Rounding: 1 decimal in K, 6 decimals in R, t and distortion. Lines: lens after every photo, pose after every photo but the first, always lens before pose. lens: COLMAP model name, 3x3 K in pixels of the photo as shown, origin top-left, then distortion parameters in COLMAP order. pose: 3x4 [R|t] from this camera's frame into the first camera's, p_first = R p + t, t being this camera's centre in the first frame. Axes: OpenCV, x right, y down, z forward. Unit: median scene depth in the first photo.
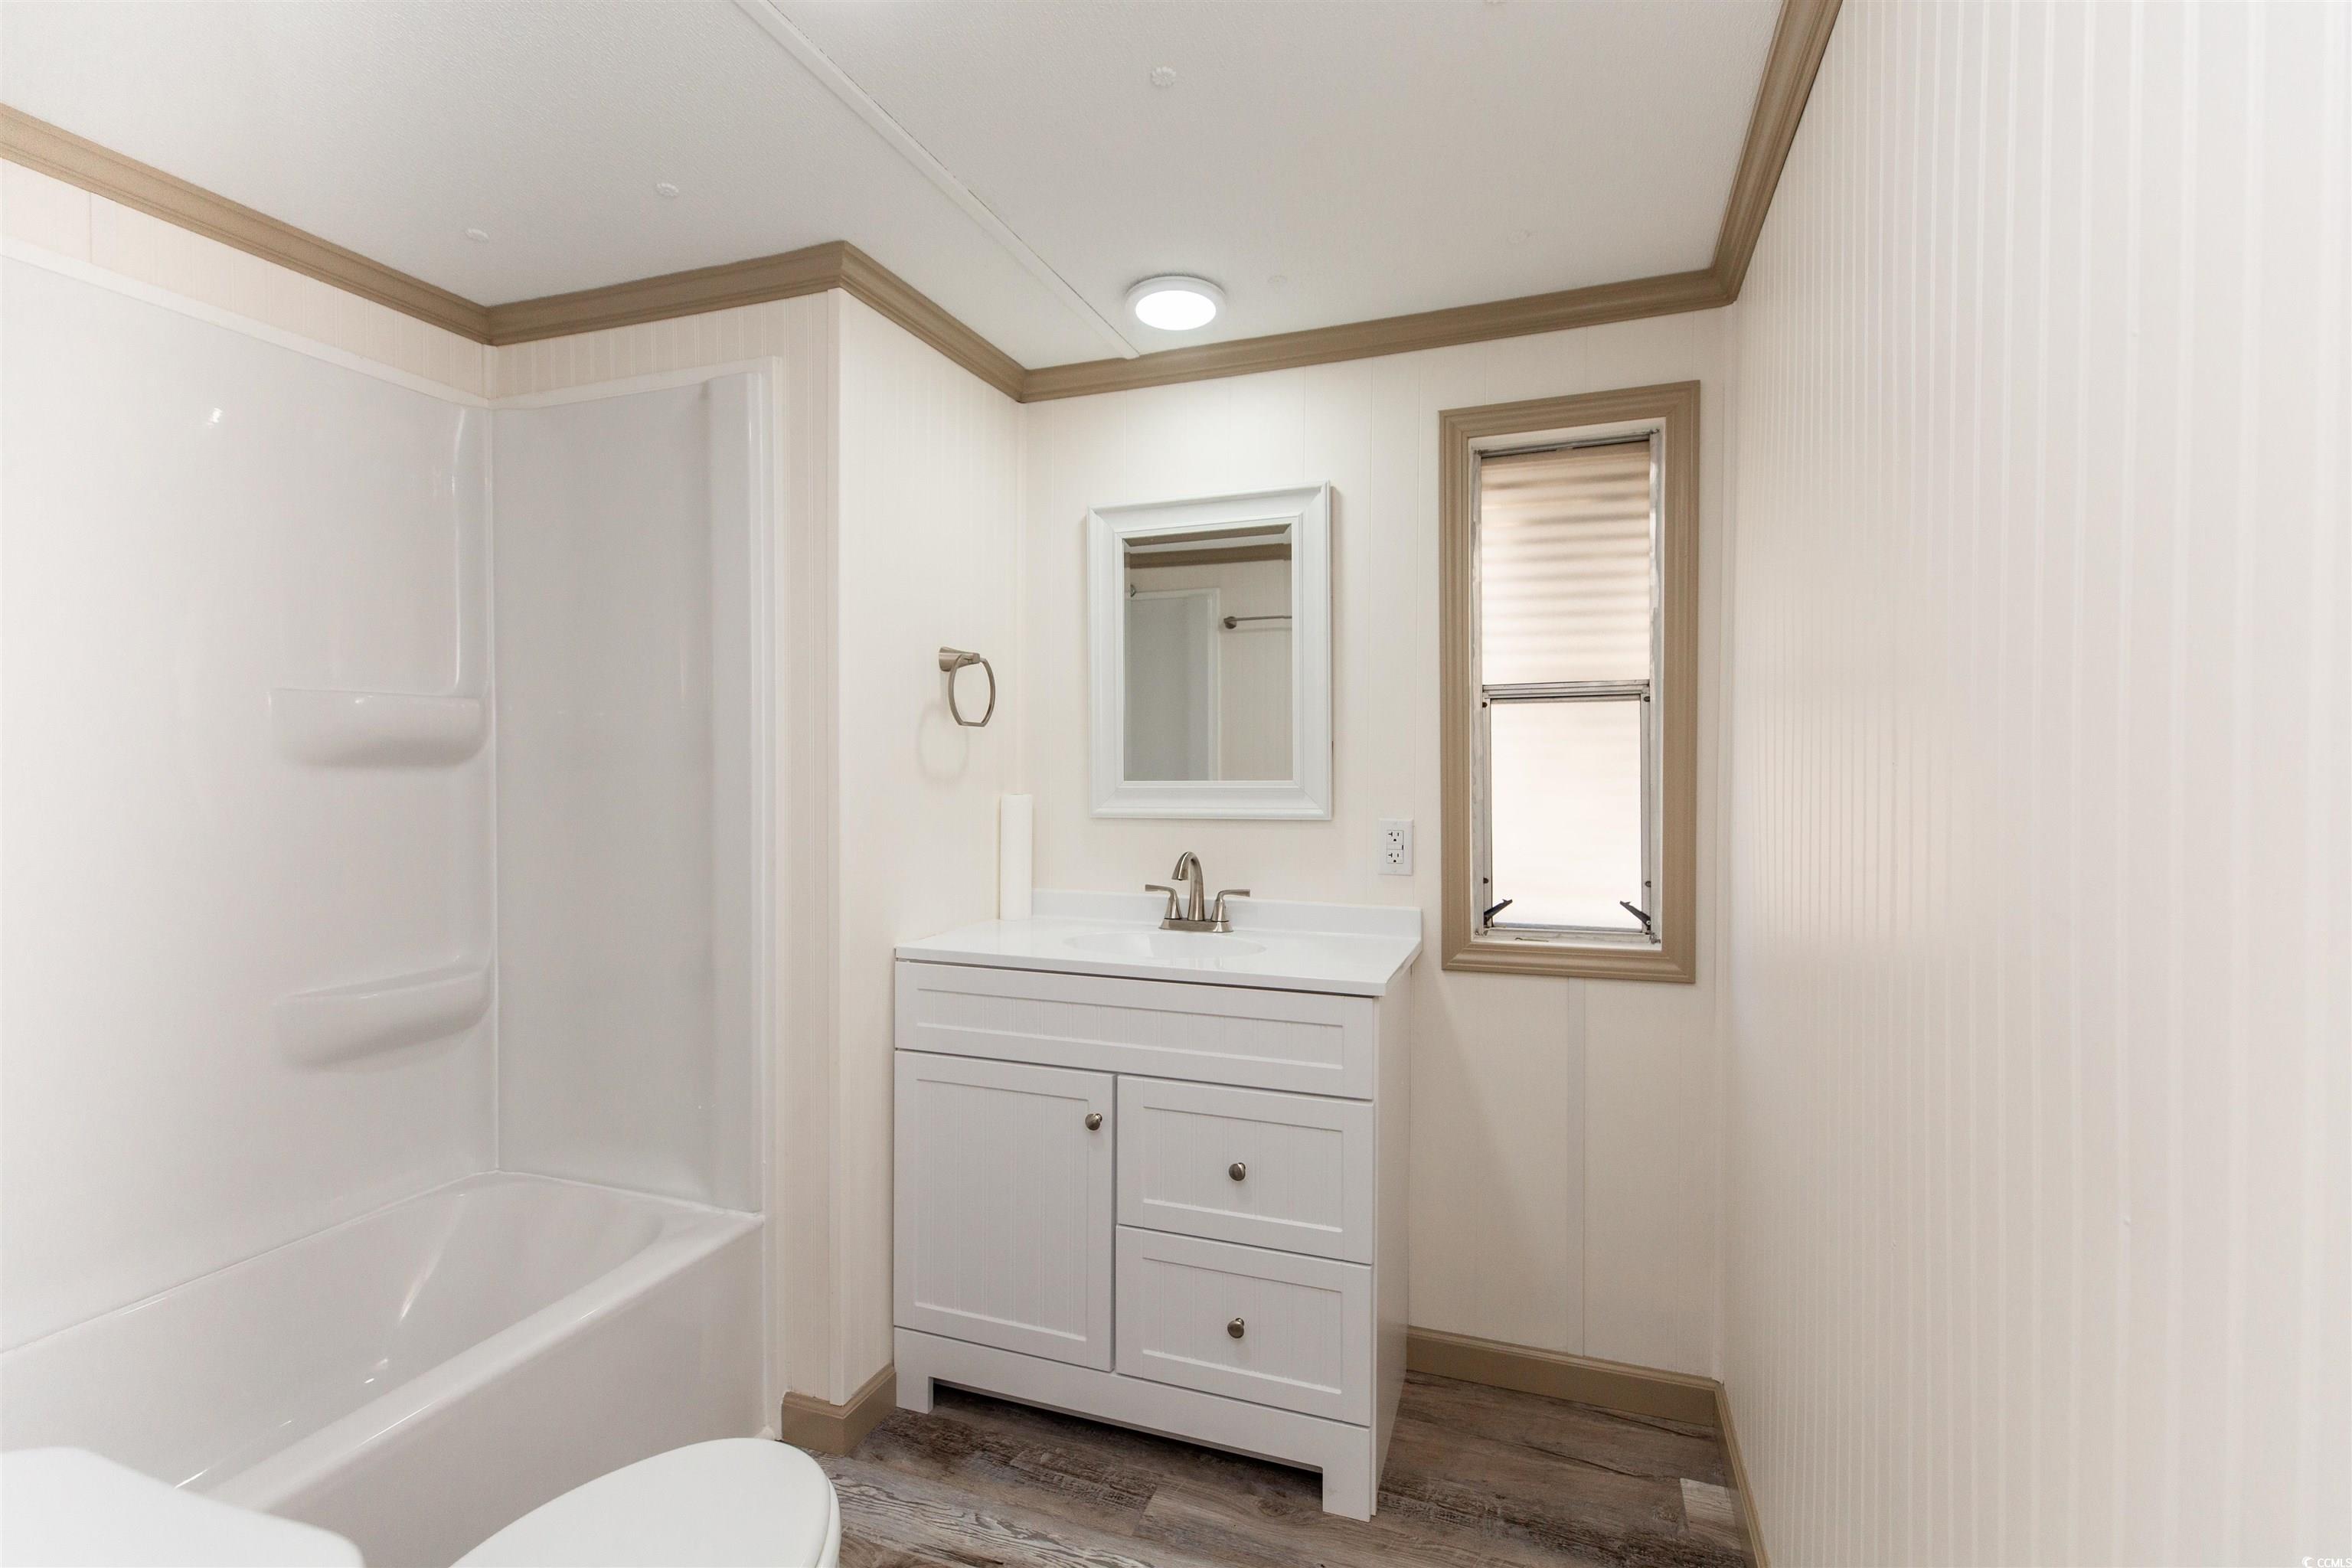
lens RADIAL K [[1045.4, 0, 1174.6], [0, 1045.4, 779.3], [0, 0, 1]] dist [0.005462, -0.000508]
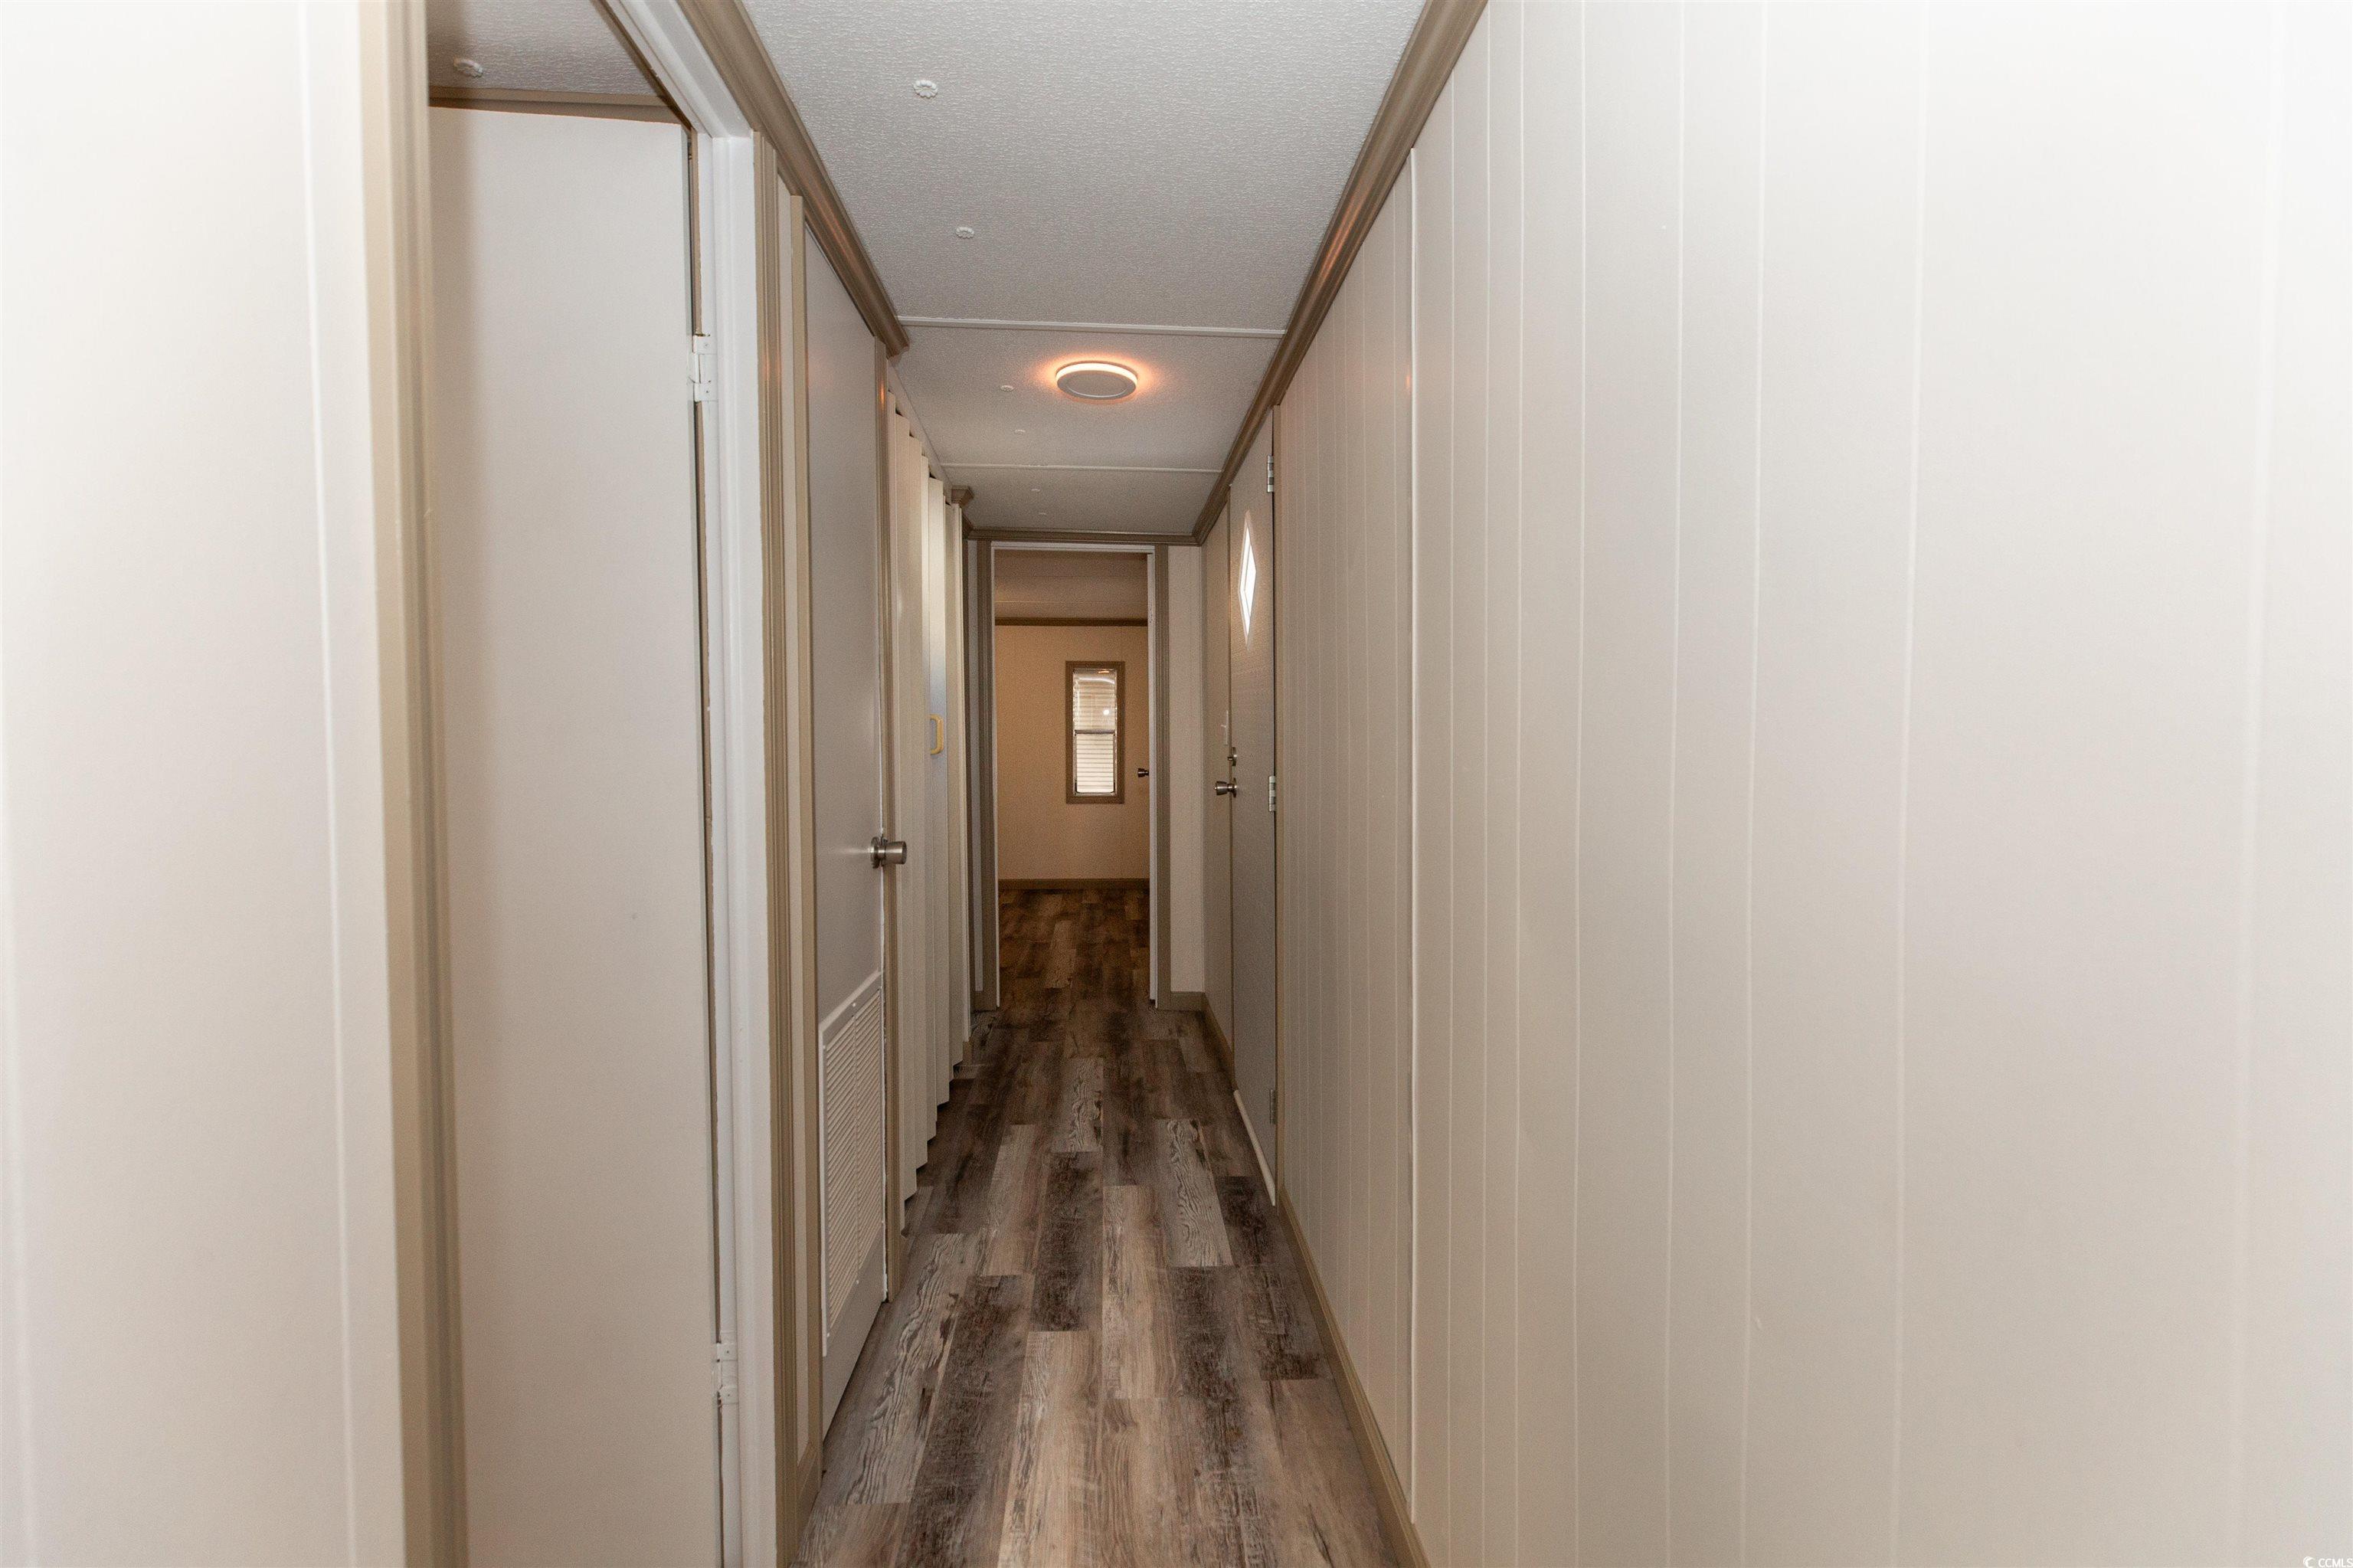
lens RADIAL K [[1065.7, 0, 1182.5], [0, 1065.7, 778.2], [0, 0, 1]] dist [-0.048078, 0.016063]
pose [[0.910283, -0.016326, 0.413664, -1.013030], [0.006838, 0.999679, 0.024408, -0.006466], [-0.413930, -0.019390, 0.910102, -2.865282]]
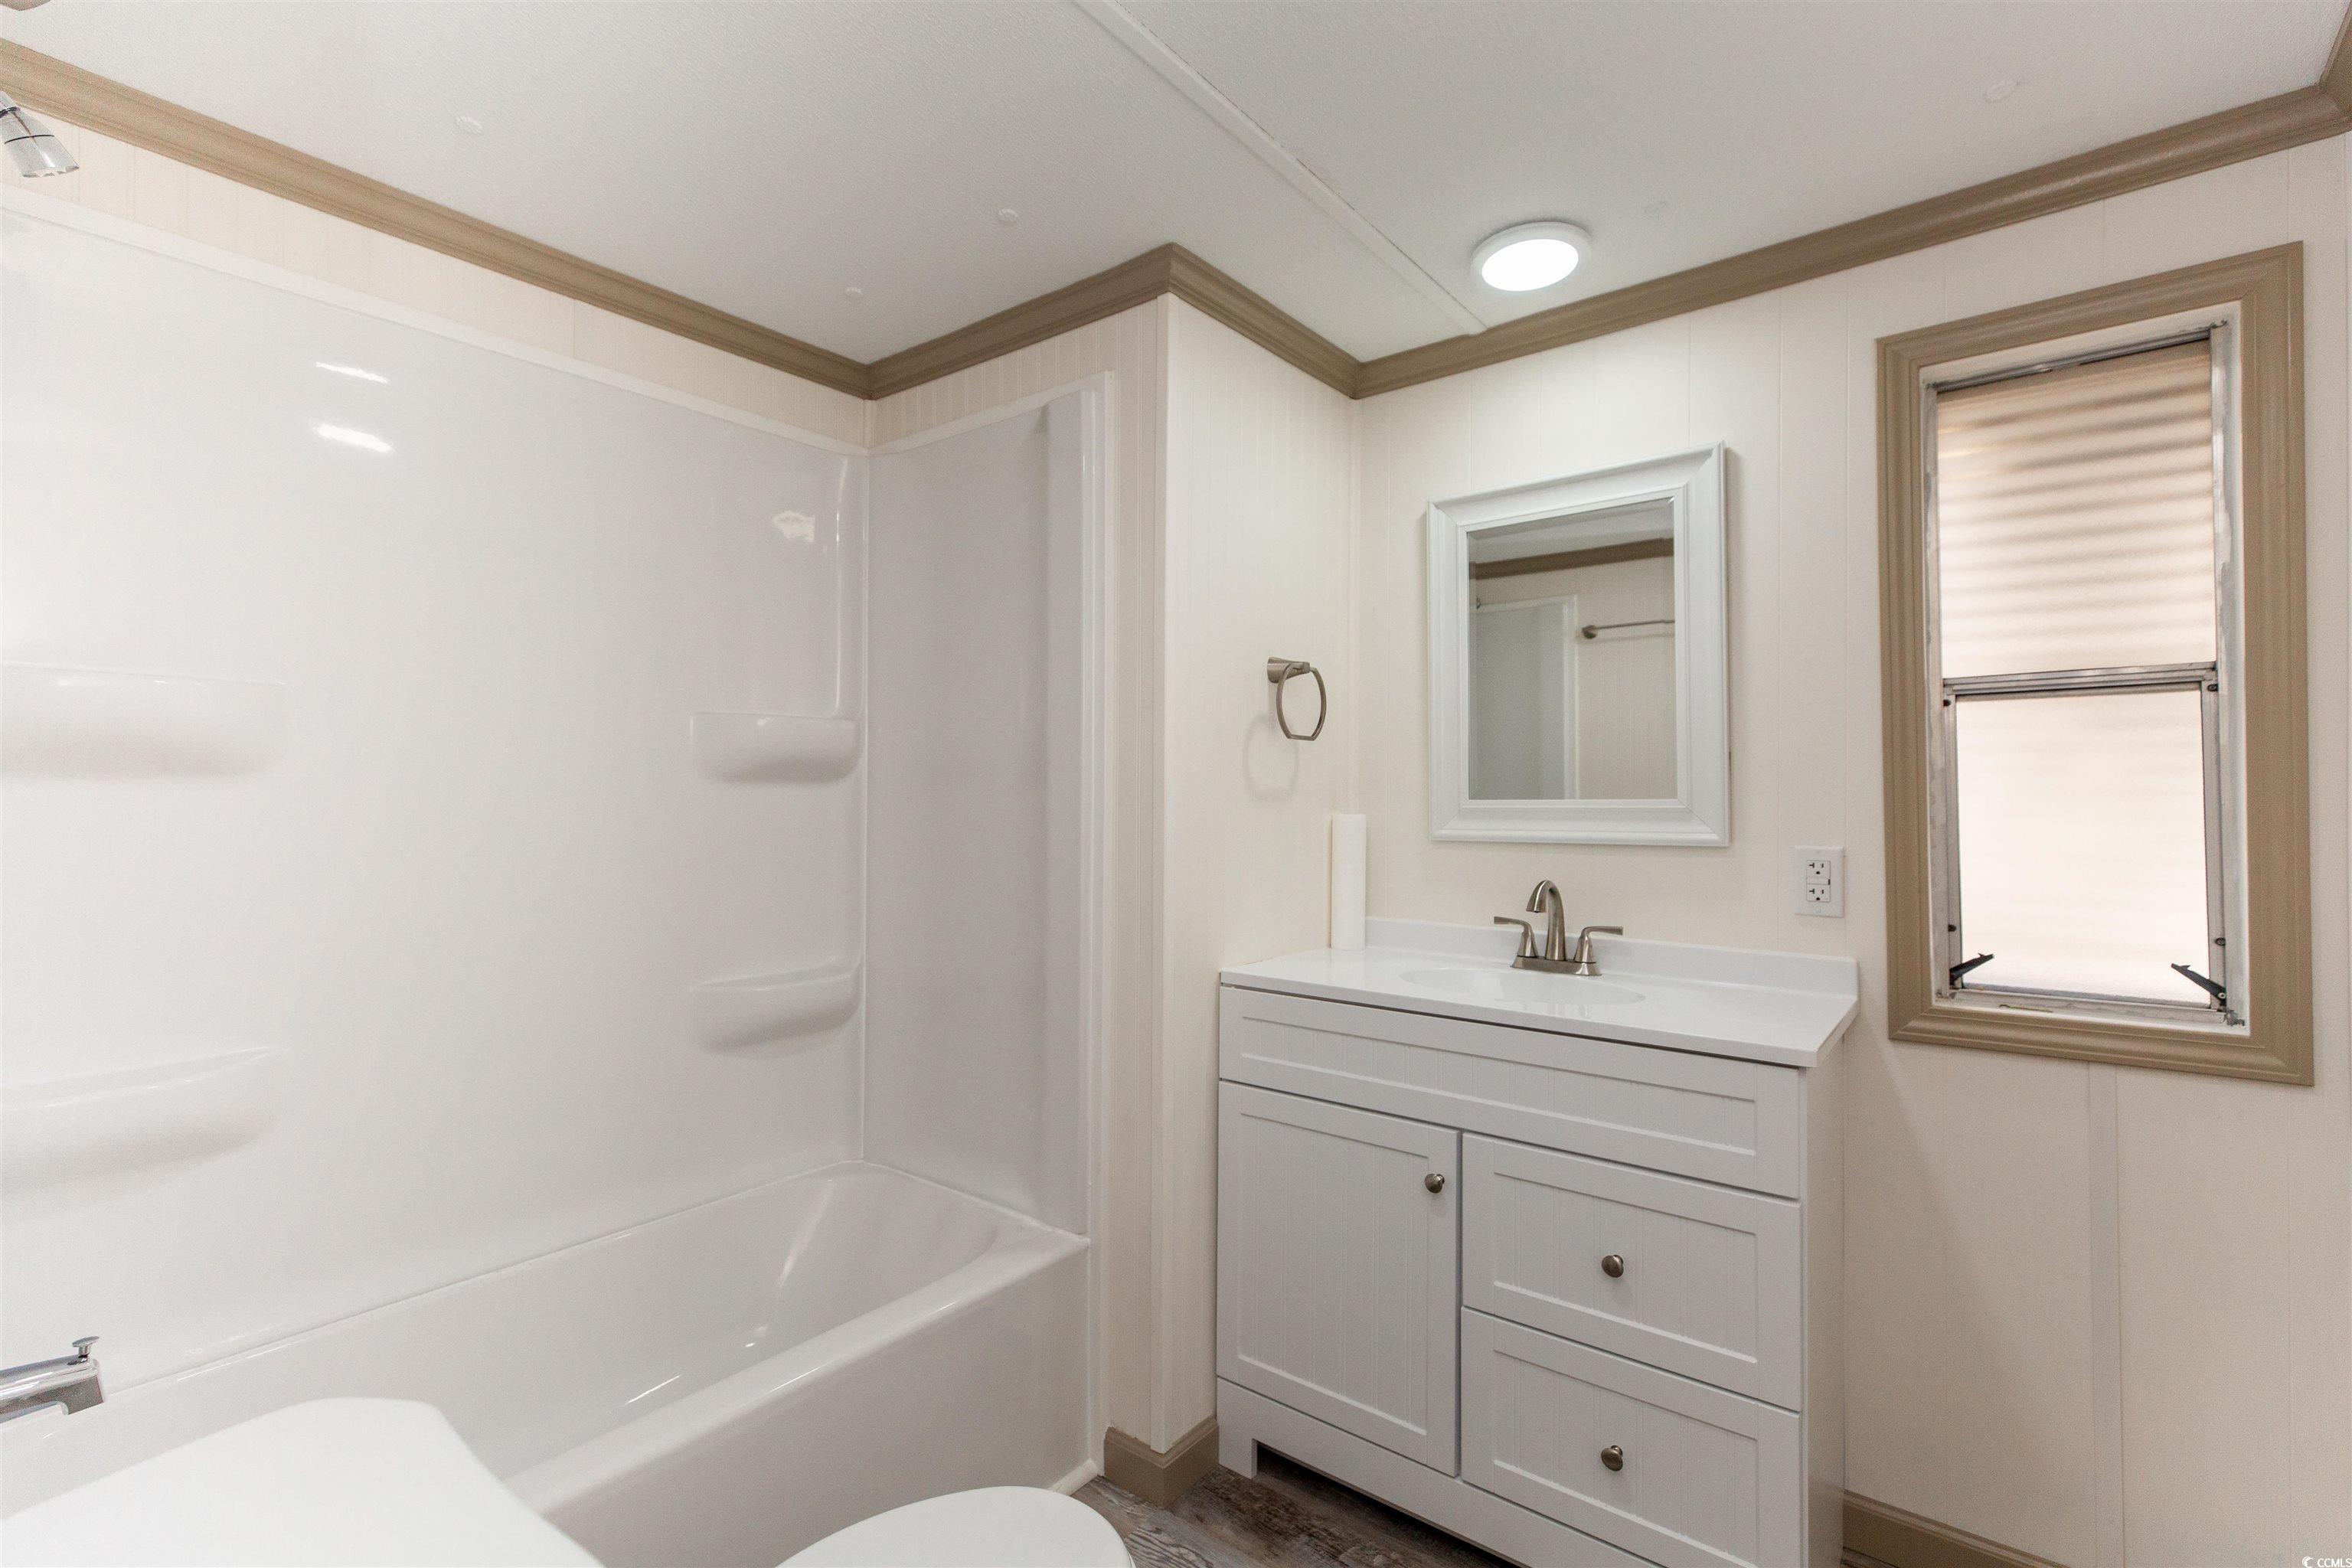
lens RADIAL K [[1045.4, 0, 1174.6], [0, 1045.4, 779.3], [0, 0, 1]] dist [0.005462, -0.000508]
pose [[0.949309, -0.002353, -0.314337, -0.006596], [-0.007421, 0.999526, -0.029892, 0.014095], [0.314258, 0.030710, 0.948841, 0.075947]]
